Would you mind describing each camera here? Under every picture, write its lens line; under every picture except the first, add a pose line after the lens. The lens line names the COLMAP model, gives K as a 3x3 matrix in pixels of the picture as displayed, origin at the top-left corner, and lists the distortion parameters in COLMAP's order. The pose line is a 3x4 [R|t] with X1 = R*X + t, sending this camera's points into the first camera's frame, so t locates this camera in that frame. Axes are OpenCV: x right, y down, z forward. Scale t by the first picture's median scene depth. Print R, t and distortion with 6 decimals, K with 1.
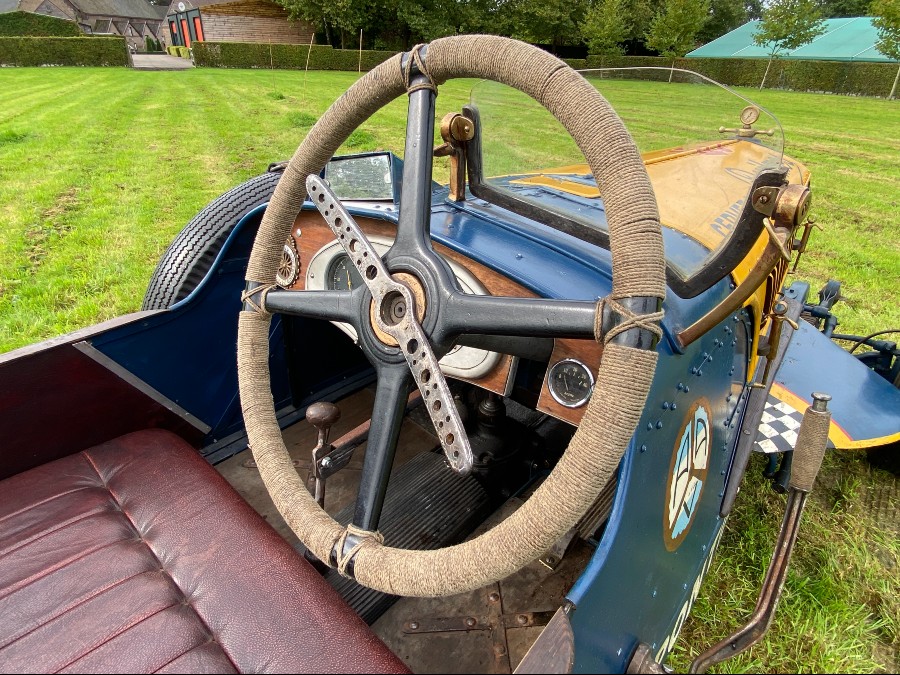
lens RADIAL K [[512.6, 0, 455.4], [0, 512.6, 340.6], [0, 0, 1]] dist [0.083905, -0.079700]
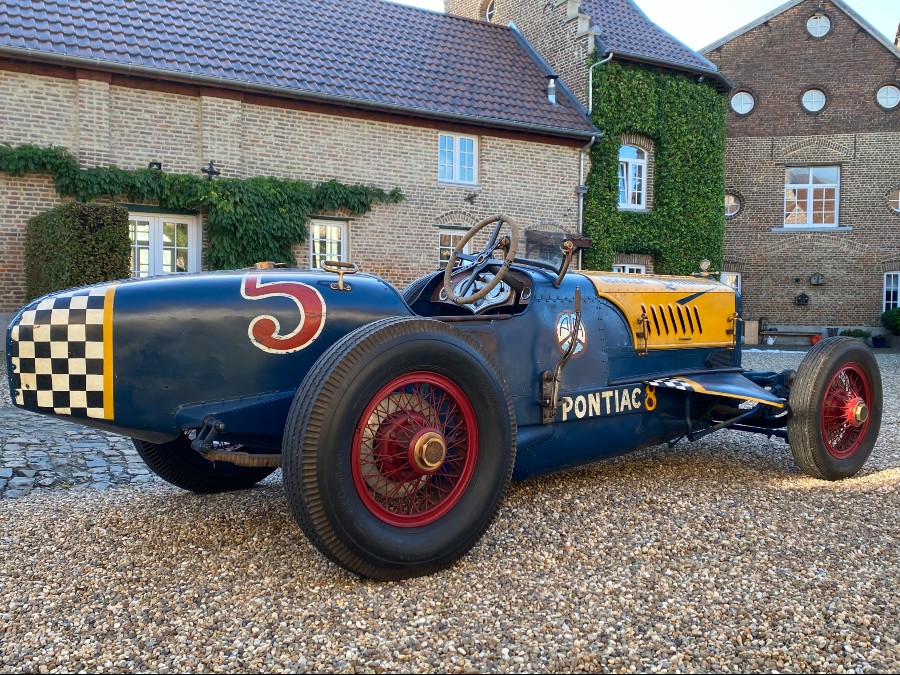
lens RADIAL K [[821.2, 0, 450.0], [0, 821.2, 337.5], [0, 0, 1]] dist [0.095427, -0.167232]
pose [[0.982637, 0.002409, -0.185525, 0.481812], [-0.080880, 0.905473, -0.416625, 1.790568], [0.166985, 0.424396, 0.889946, -2.643174]]
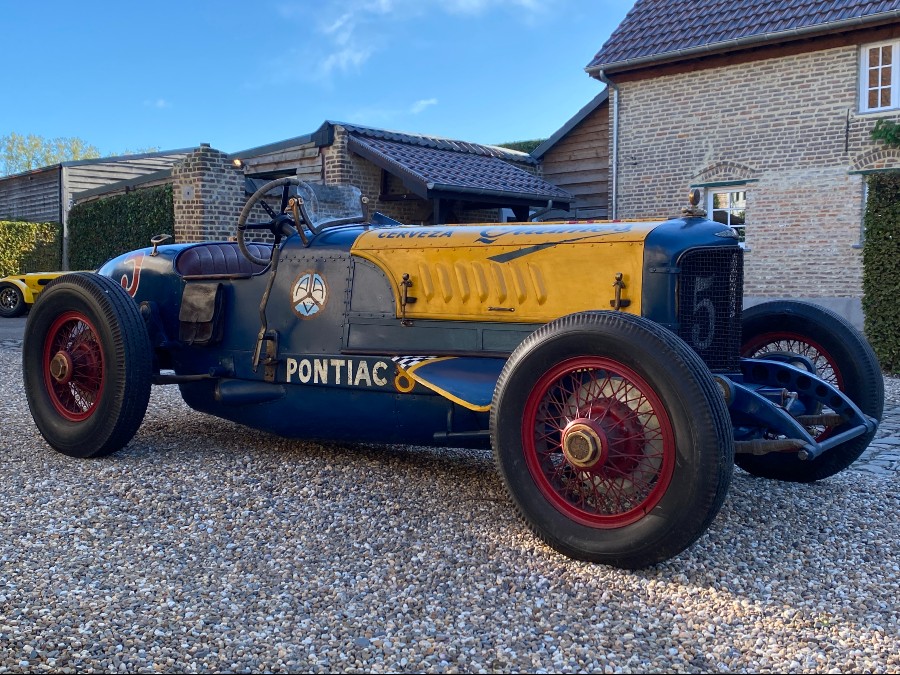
lens RADIAL K [[957.4, 0, 474.9], [0, 957.4, 338.1], [0, 0, 1]] dist [0.110923, -0.286805]
pose [[0.101961, 0.040682, -0.993956, 4.511592], [-0.463217, 0.886173, -0.011247, 0.071812], [0.880360, 0.461565, 0.109200, 0.998271]]
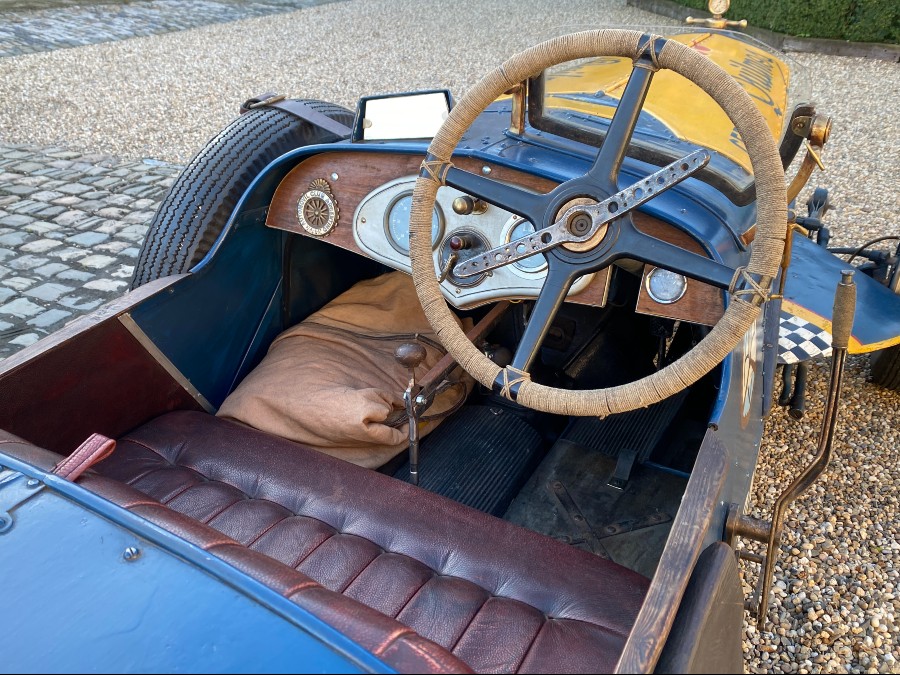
lens RADIAL K [[821.2, 0, 450.0], [0, 821.2, 337.5], [0, 0, 1]] dist [0.095427, -0.167232]
pose [[0.970948, -0.115302, 0.209678, -0.419344], [0.112292, 0.993329, 0.026244, 0.061427], [-0.211305, -0.001937, 0.977418, -0.476970]]
